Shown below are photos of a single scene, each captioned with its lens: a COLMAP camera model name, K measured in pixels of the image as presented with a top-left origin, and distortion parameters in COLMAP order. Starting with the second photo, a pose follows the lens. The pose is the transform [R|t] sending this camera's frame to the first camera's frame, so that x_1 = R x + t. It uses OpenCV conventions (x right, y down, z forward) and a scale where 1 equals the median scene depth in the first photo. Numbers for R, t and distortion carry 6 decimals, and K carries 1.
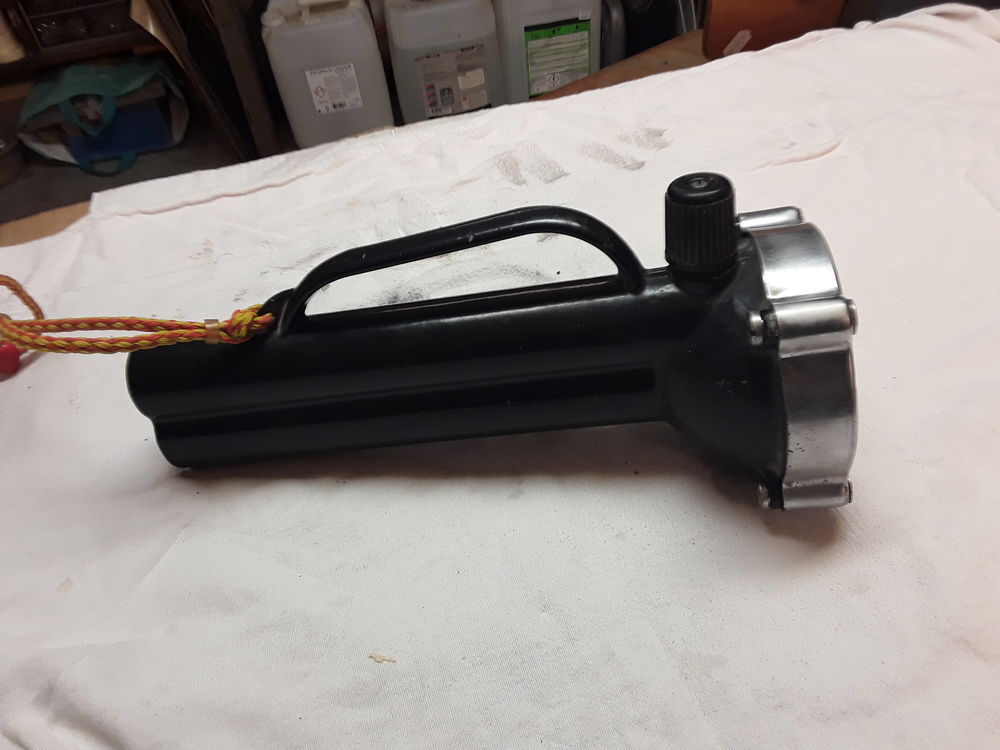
lens RADIAL K [[813.4, 0, 514.1], [0, 813.4, 368.6], [0, 0, 1]] dist [0.135220, -0.209384]
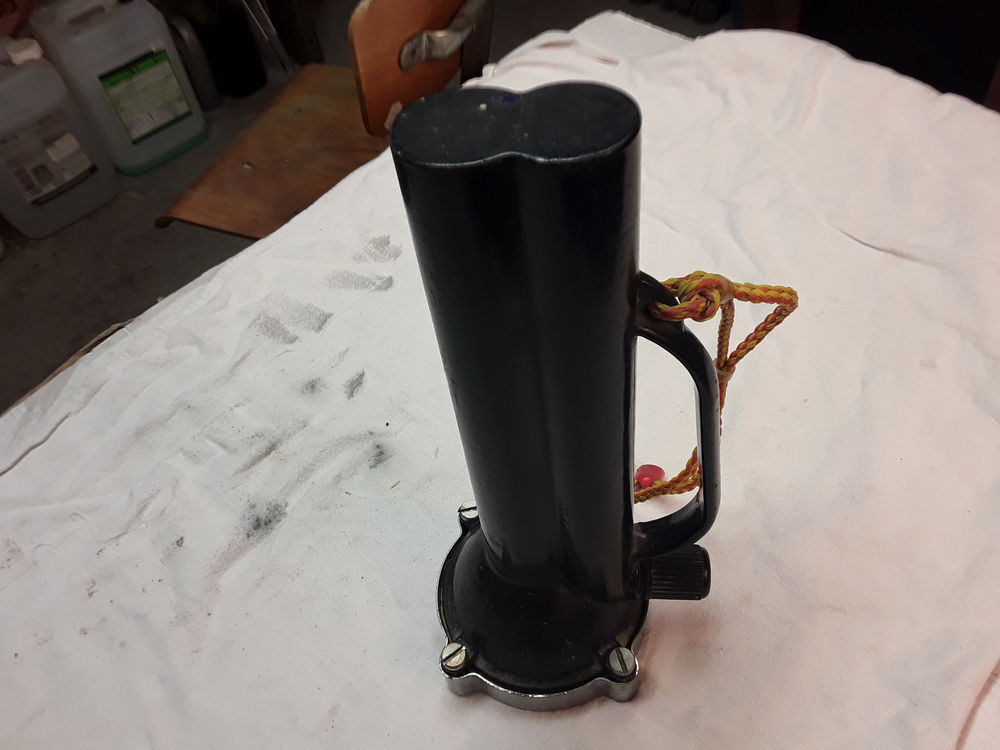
lens RADIAL K [[813.4, 0, 514.1], [0, 813.4, 368.6], [0, 0, 1]] dist [0.135220, -0.209384]
pose [[0.848930, -0.411509, 0.331630, -0.109206], [0.386907, 0.911360, 0.140446, -0.223540], [-0.360029, 0.009081, 0.932897, -0.066774]]
